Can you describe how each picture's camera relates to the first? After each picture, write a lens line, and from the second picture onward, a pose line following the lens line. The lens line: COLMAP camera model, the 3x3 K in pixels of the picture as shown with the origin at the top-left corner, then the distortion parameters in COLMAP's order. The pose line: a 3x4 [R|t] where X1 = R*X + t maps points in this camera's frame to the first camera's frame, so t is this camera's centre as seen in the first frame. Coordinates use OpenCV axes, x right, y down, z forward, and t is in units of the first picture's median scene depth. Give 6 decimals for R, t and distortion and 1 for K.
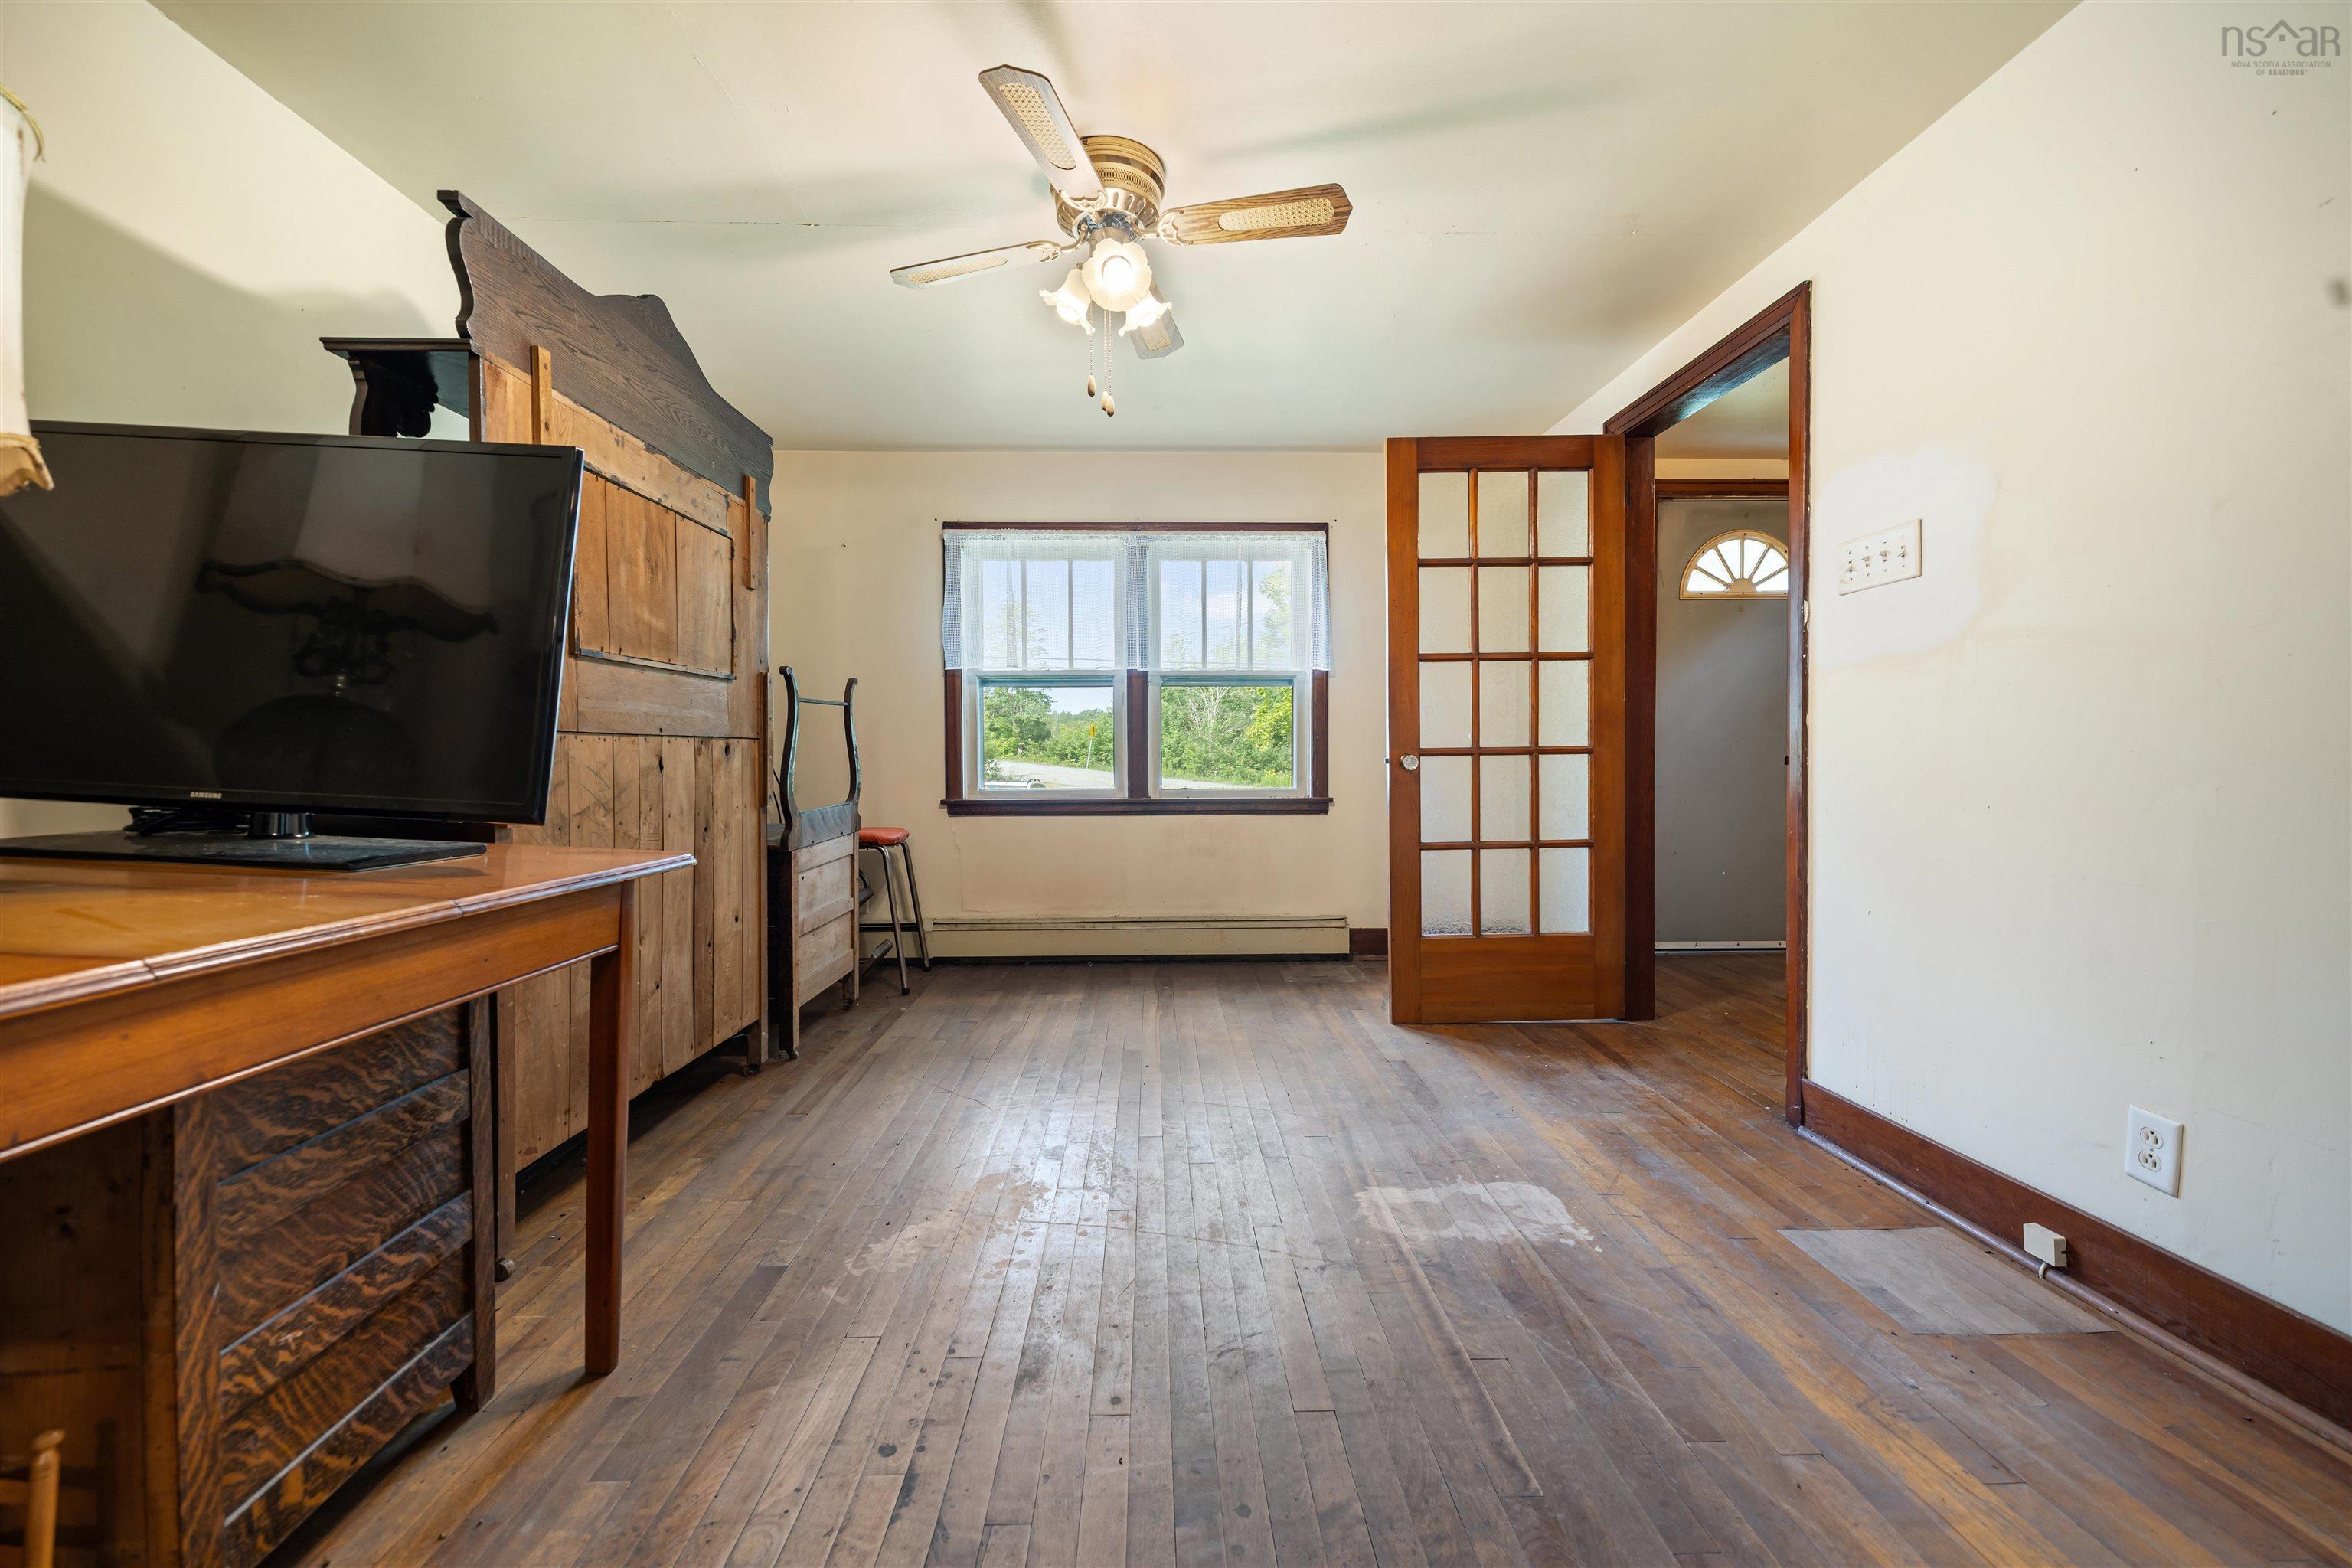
lens RADIAL K [[885.0, 0, 1176.5], [0, 885.0, 766.4], [0, 0, 1]] dist [0.001042, 0.000042]
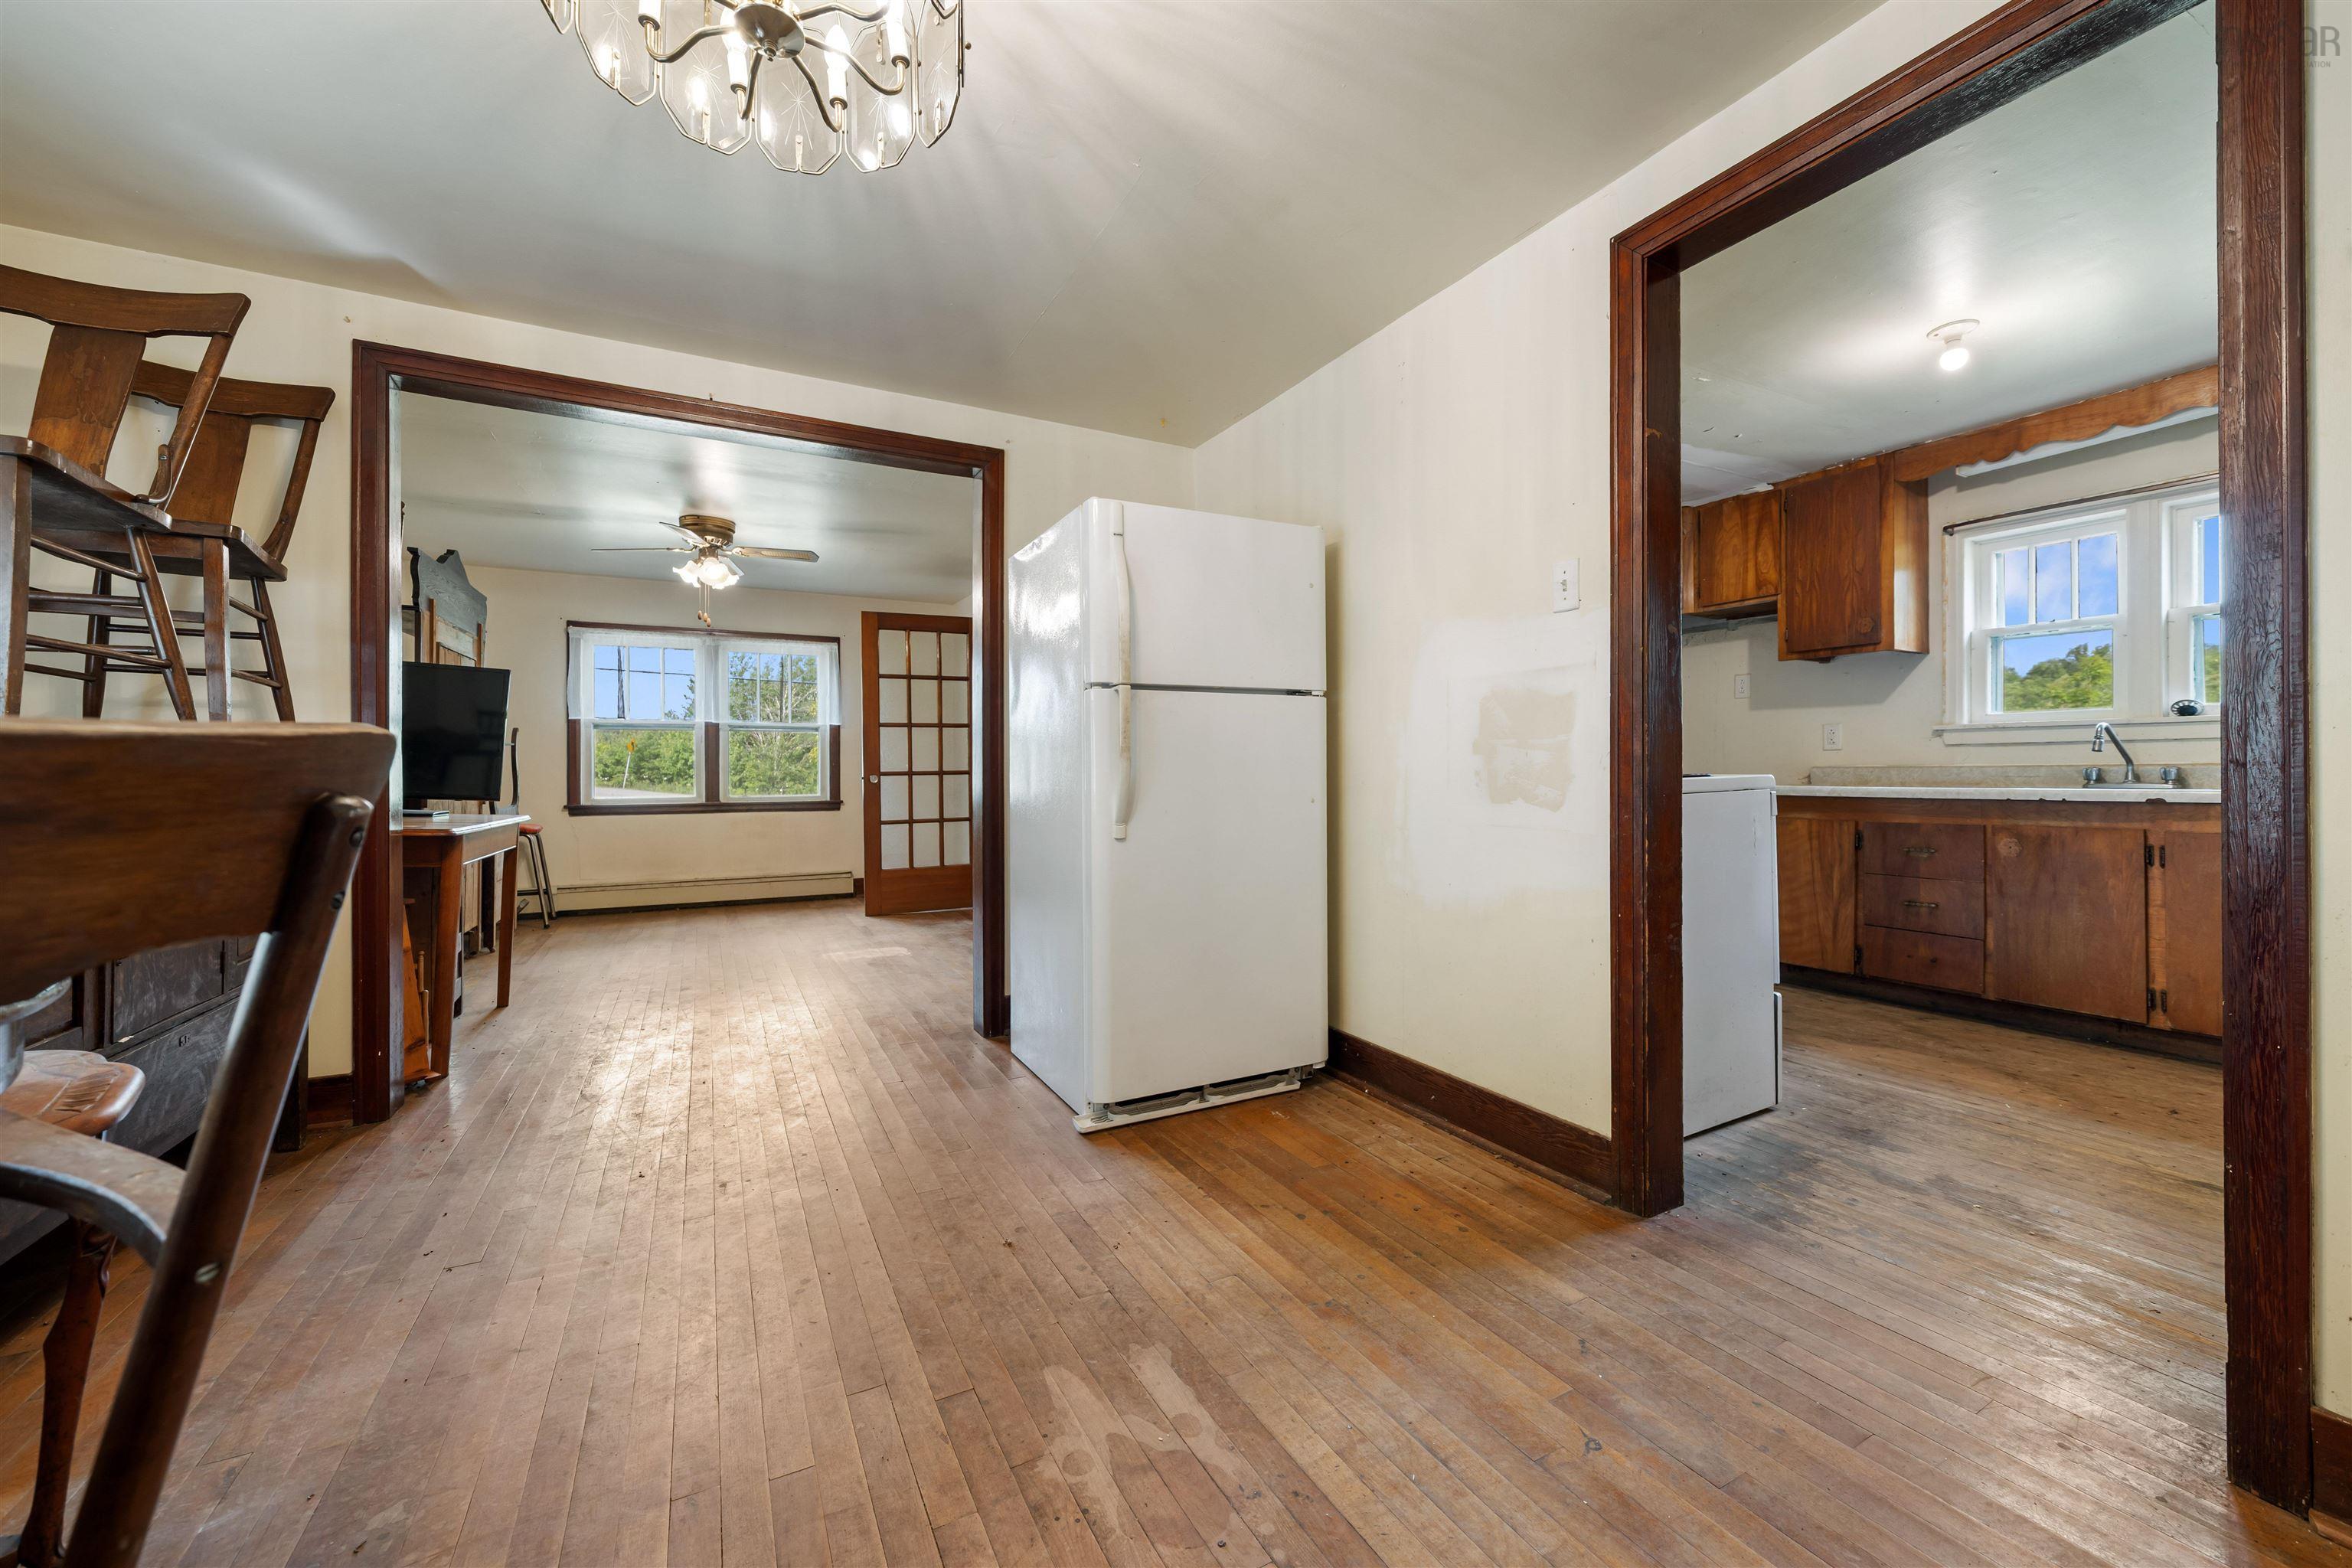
lens RADIAL K [[885.0, 0, 1168.8], [0, 885.0, 766.4], [0, 0, 1]] dist [0.001042, 0.000042]
pose [[0.898564, 0.001530, 0.438839, -0.004549], [0.007014, 0.999816, -0.017846, 0.005523], [-0.438785, 0.019114, 0.898389, -0.806016]]
